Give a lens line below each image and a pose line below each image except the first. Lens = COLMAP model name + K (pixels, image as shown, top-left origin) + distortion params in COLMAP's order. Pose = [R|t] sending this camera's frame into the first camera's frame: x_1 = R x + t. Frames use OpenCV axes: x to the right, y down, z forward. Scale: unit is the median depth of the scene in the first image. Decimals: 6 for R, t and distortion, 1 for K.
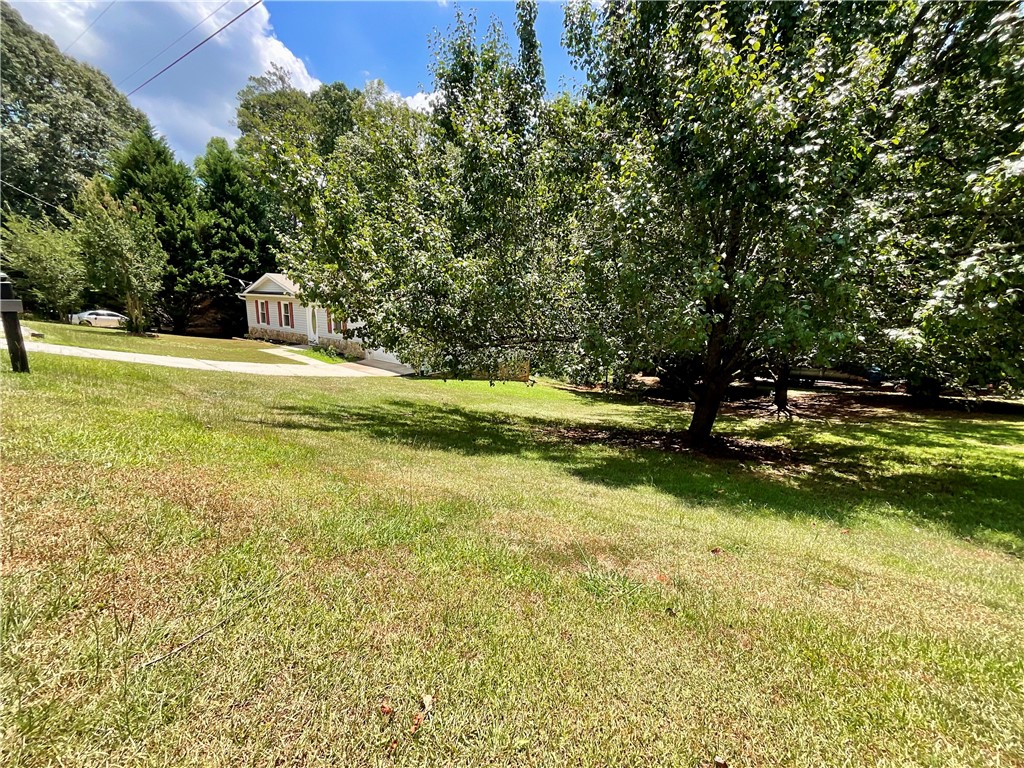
lens RADIAL K [[416.8, 0, 513.9], [0, 416.8, 385.2], [0, 0, 1]] dist [-0.003346, -0.001633]
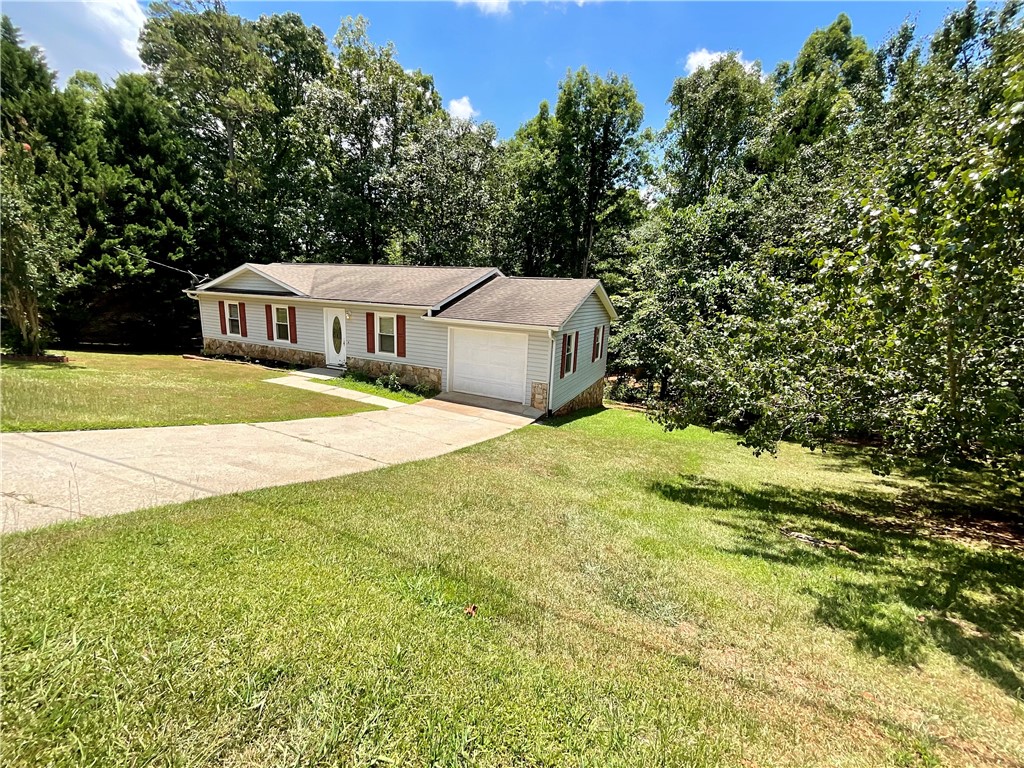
lens RADIAL K [[416.8, 0, 512.8], [0, 416.8, 383.1], [0, 0, 1]] dist [-0.003346, -0.001633]
pose [[0.974394, -0.029364, 0.222921, -0.273147], [0.026408, 0.999520, 0.016229, -0.058738], [-0.223290, -0.009926, 0.974701, 0.193226]]
